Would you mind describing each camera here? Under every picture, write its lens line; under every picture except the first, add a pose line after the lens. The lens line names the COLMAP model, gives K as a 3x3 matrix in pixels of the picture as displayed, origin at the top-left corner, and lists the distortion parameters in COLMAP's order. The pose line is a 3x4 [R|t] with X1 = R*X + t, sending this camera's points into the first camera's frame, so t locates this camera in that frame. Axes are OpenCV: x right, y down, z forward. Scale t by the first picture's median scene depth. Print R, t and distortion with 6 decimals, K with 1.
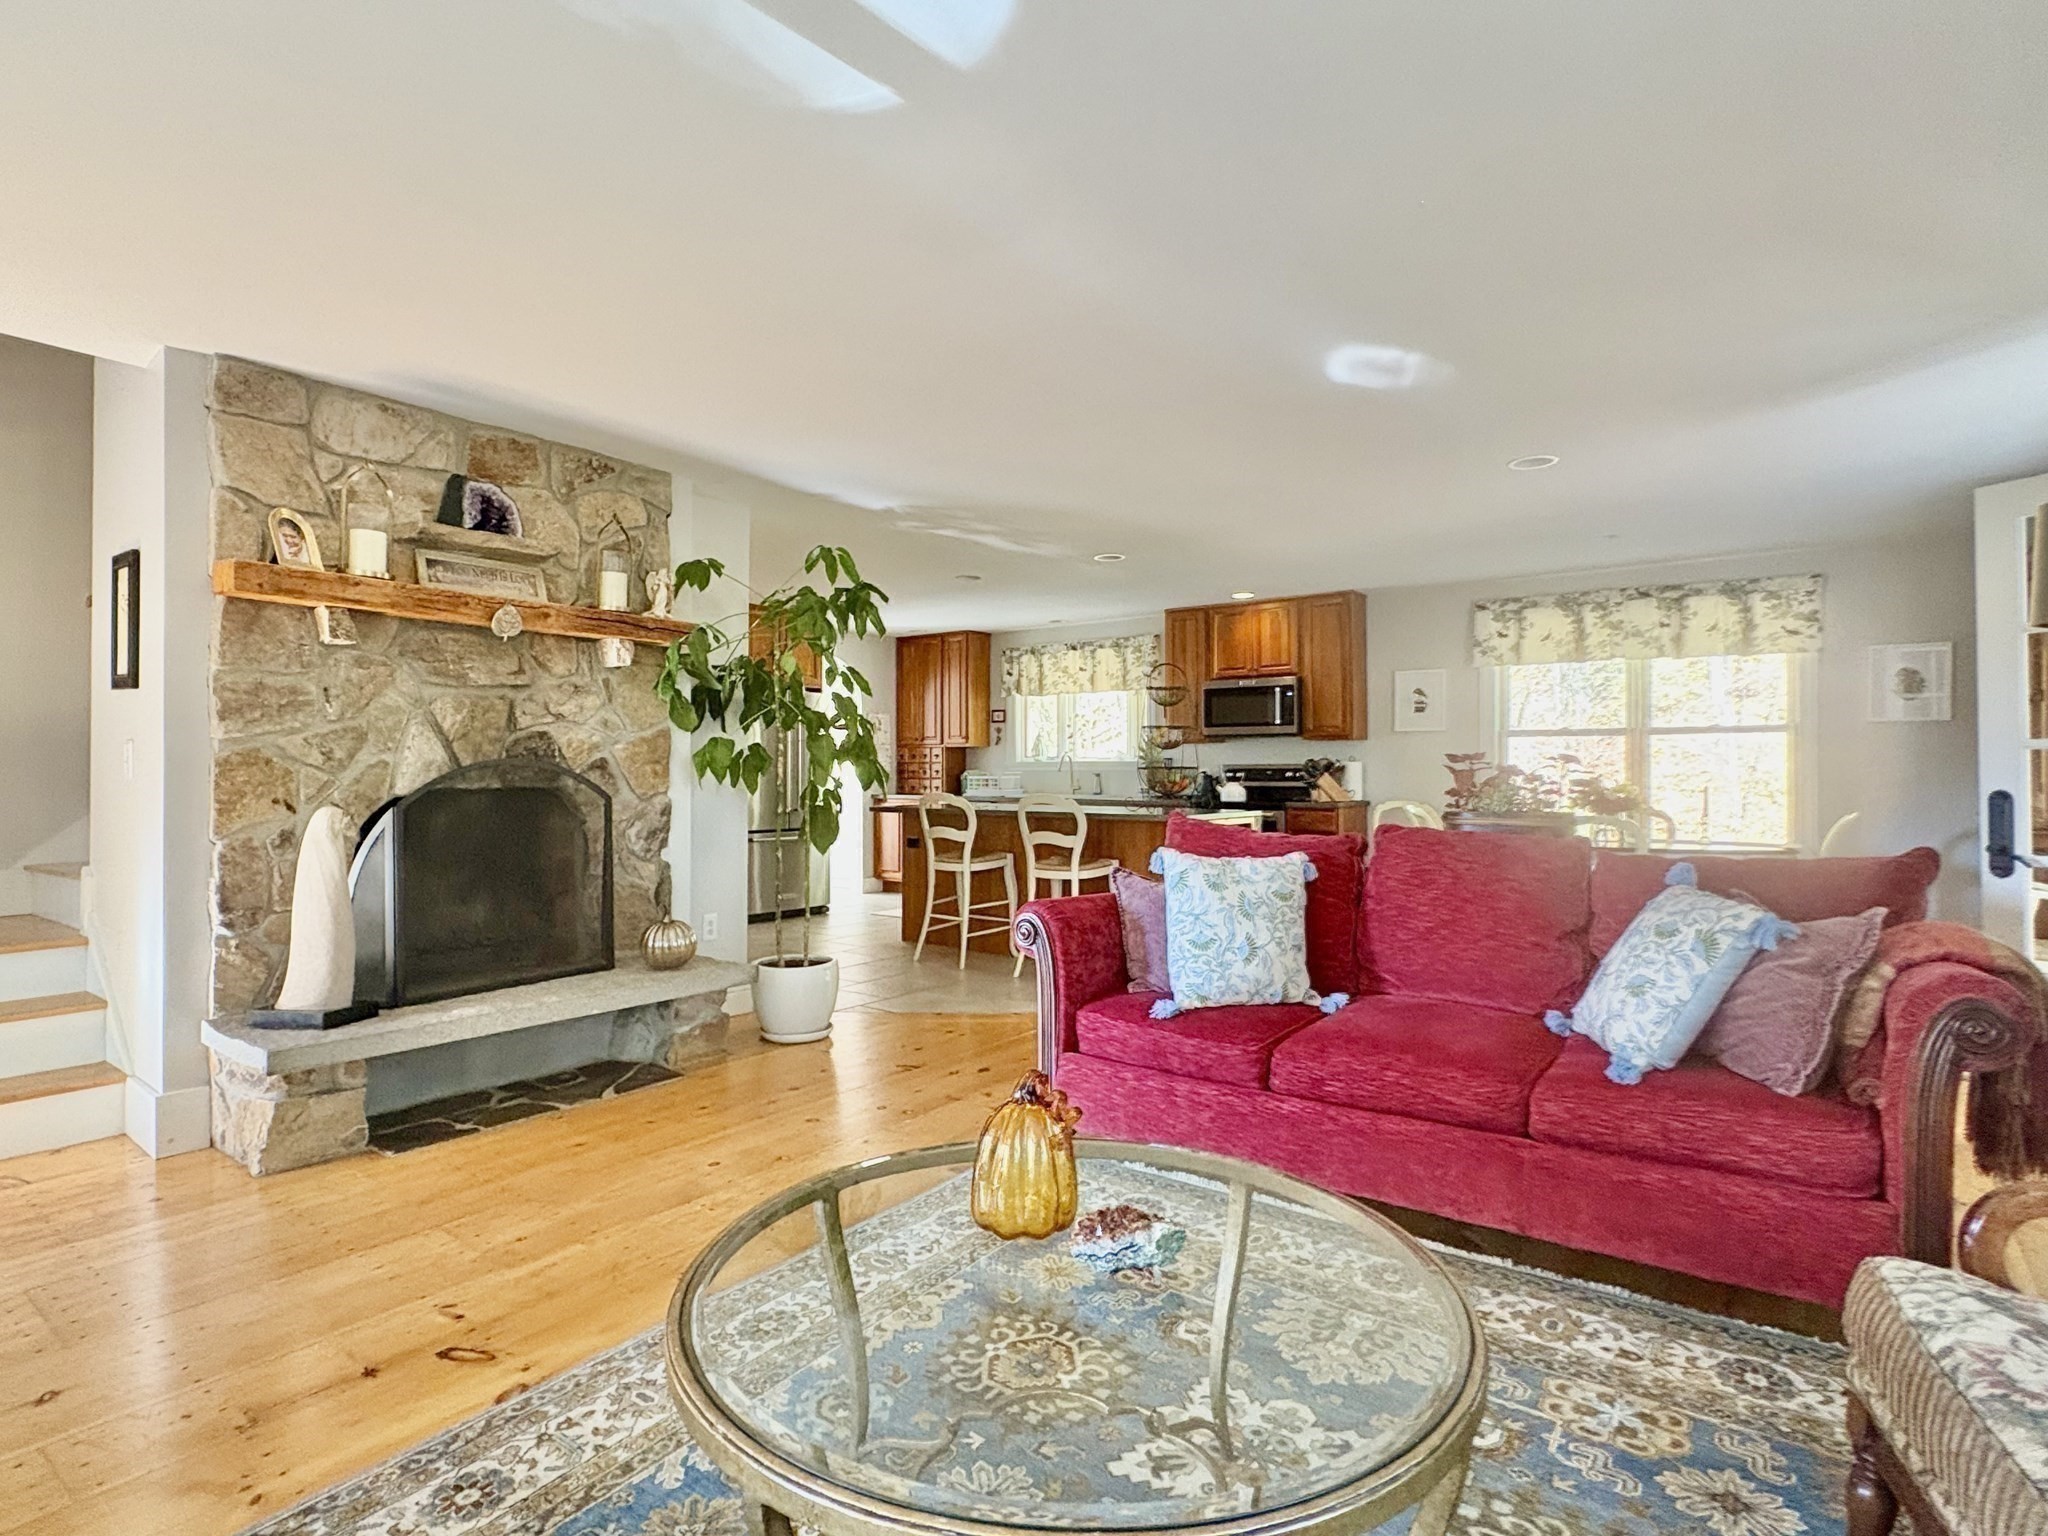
lens RADIAL K [[1066.3, 0, 1019.2], [0, 1066.3, 761.0], [0, 0, 1]] dist [-0.000527, -0.001705]
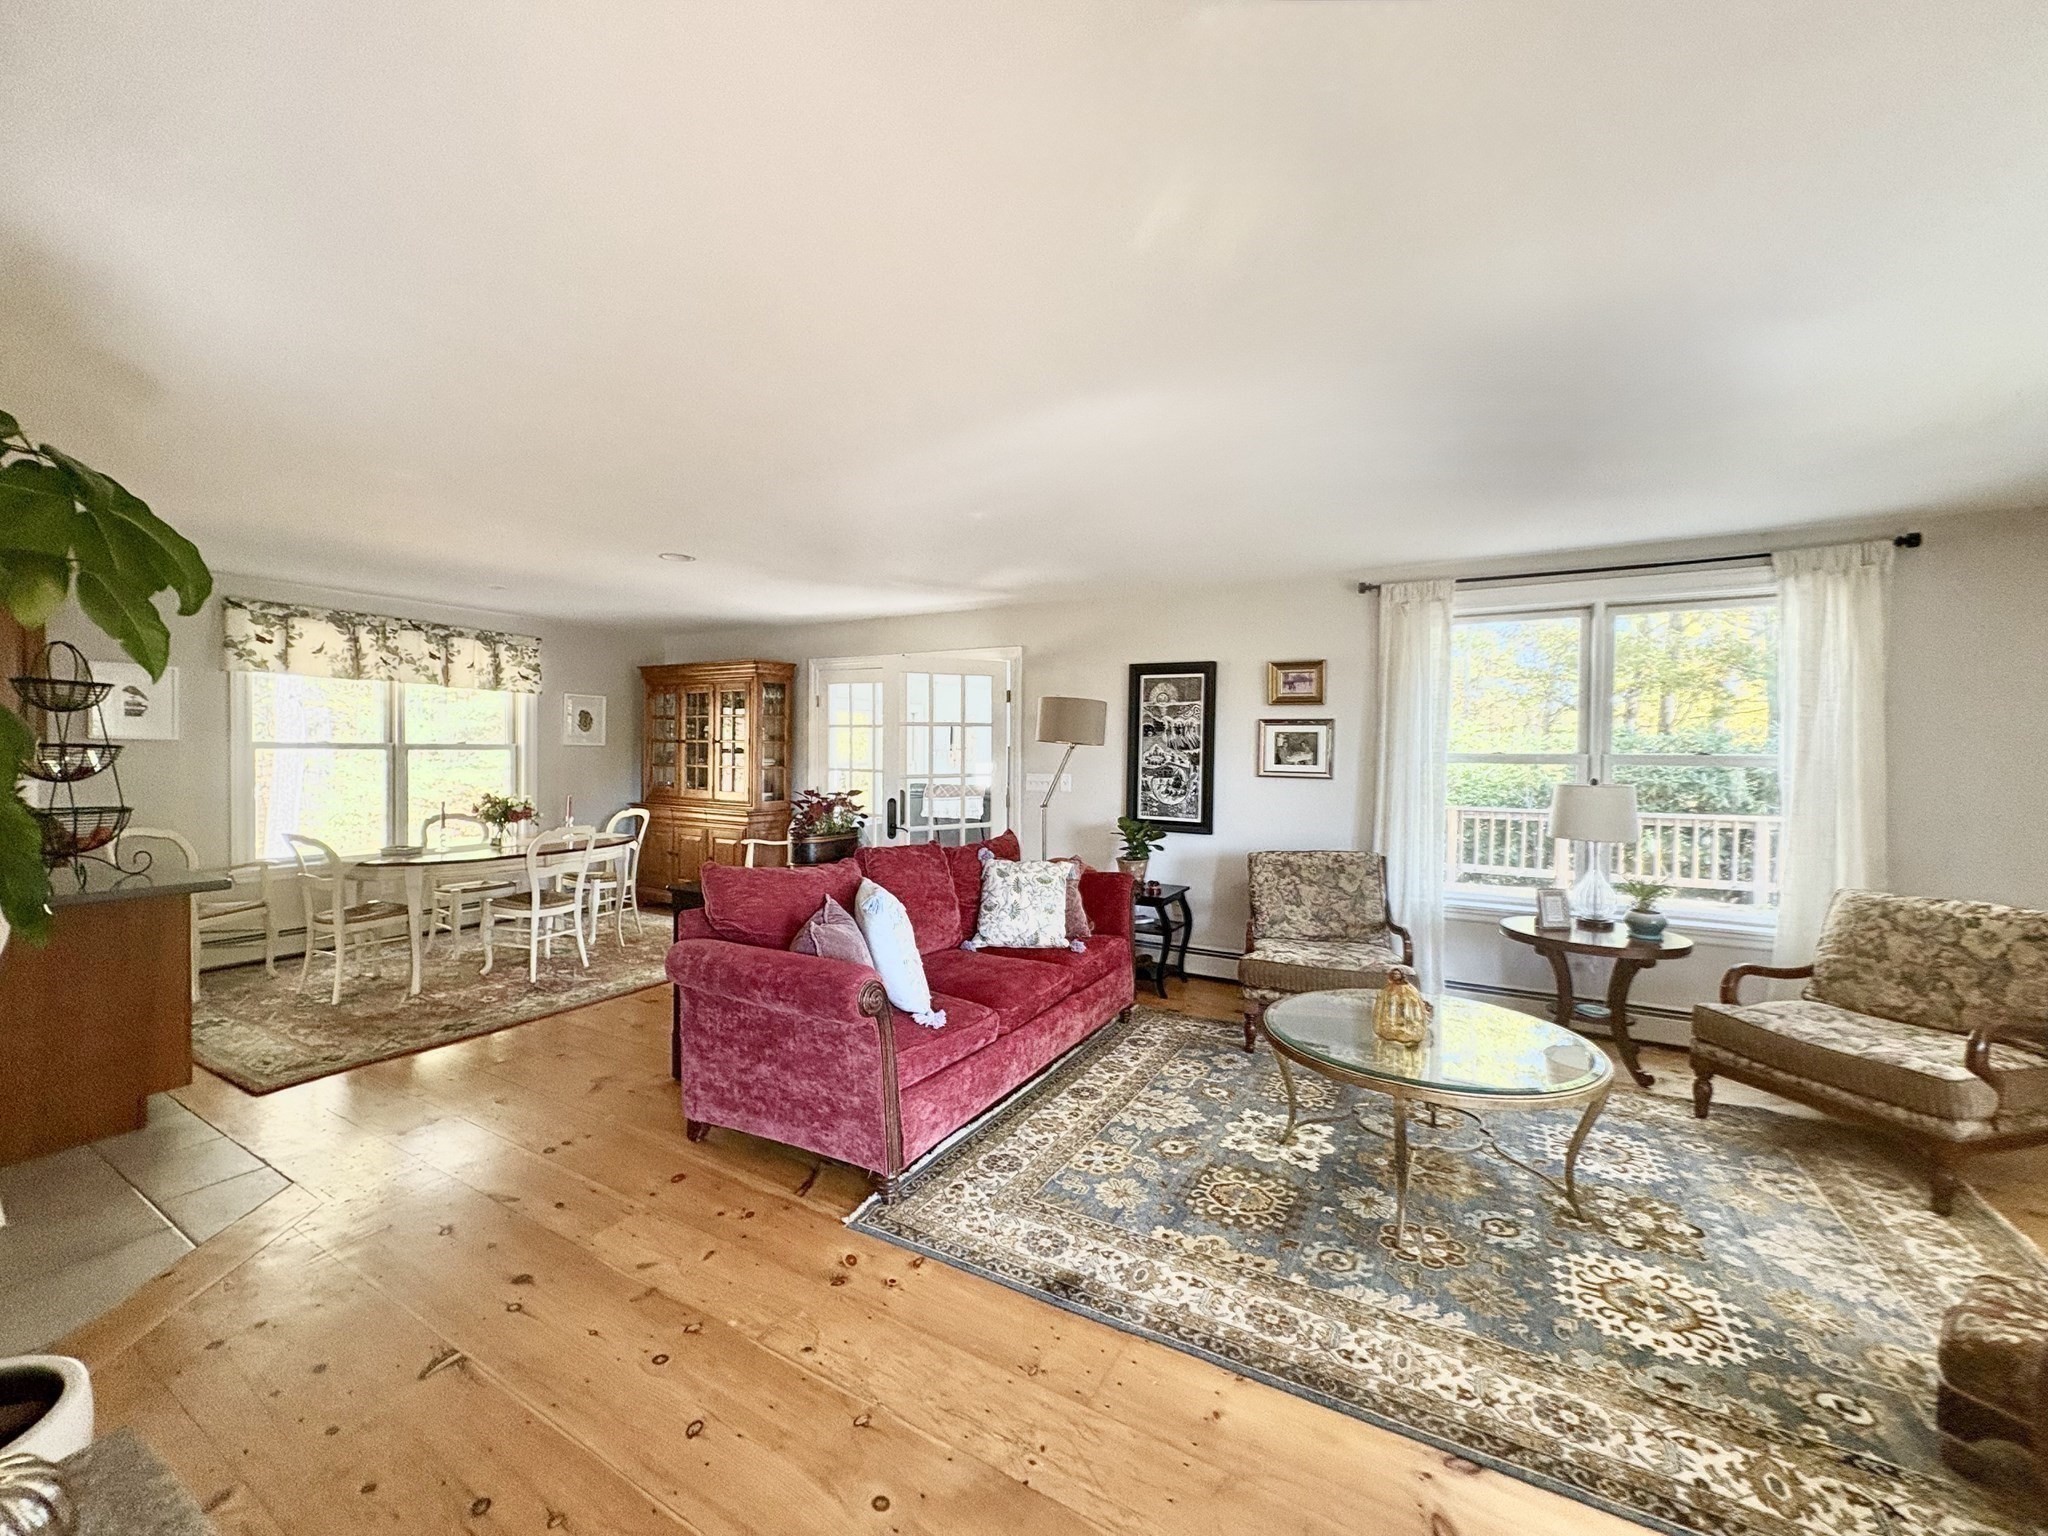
lens RADIAL K [[805.2, 0, 1021.9], [0, 805.2, 774.5], [0, 0, 1]] dist [0.001930, 0.000012]
pose [[-0.120866, -0.031818, 0.992159, -0.542157], [-0.020836, 0.999347, 0.029510, -0.056885], [-0.992450, -0.017106, -0.121450, 0.694034]]
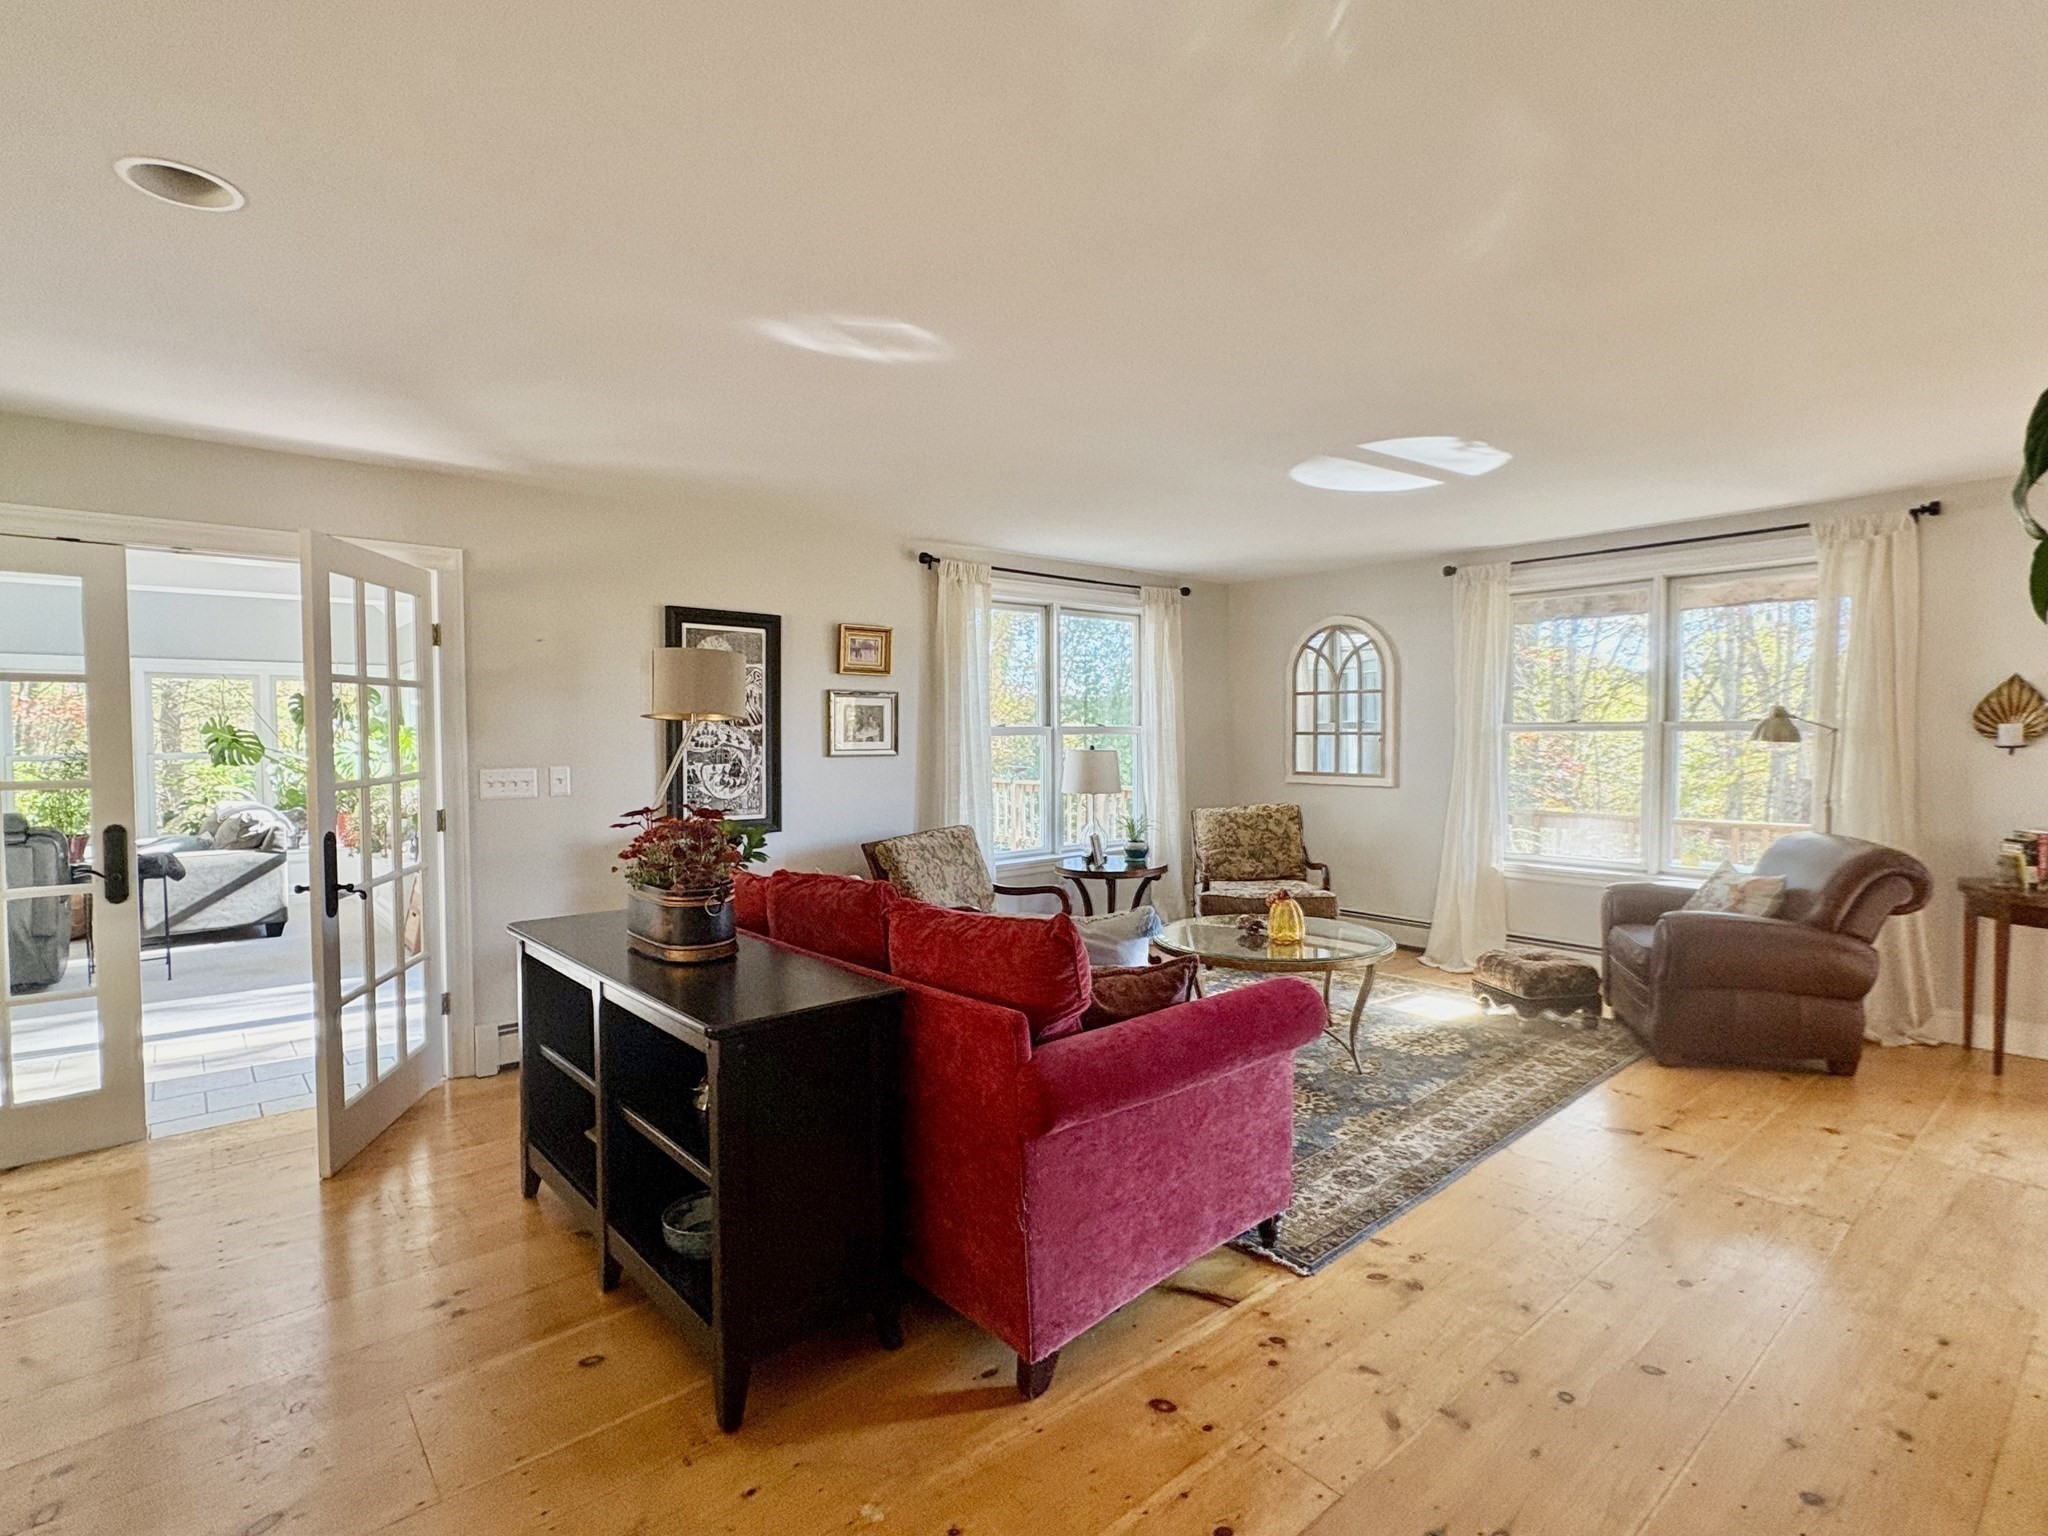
lens RADIAL K [[999.1, 0, 1020.8], [0, 999.1, 769.5], [0, 0, 1]] dist [0.000798, 0.000277]
pose [[-0.974930, -0.001766, 0.222504, 0.030237], [0.004588, 0.999596, 0.028037, -0.044903], [-0.222464, 0.028355, -0.974529, 1.327109]]
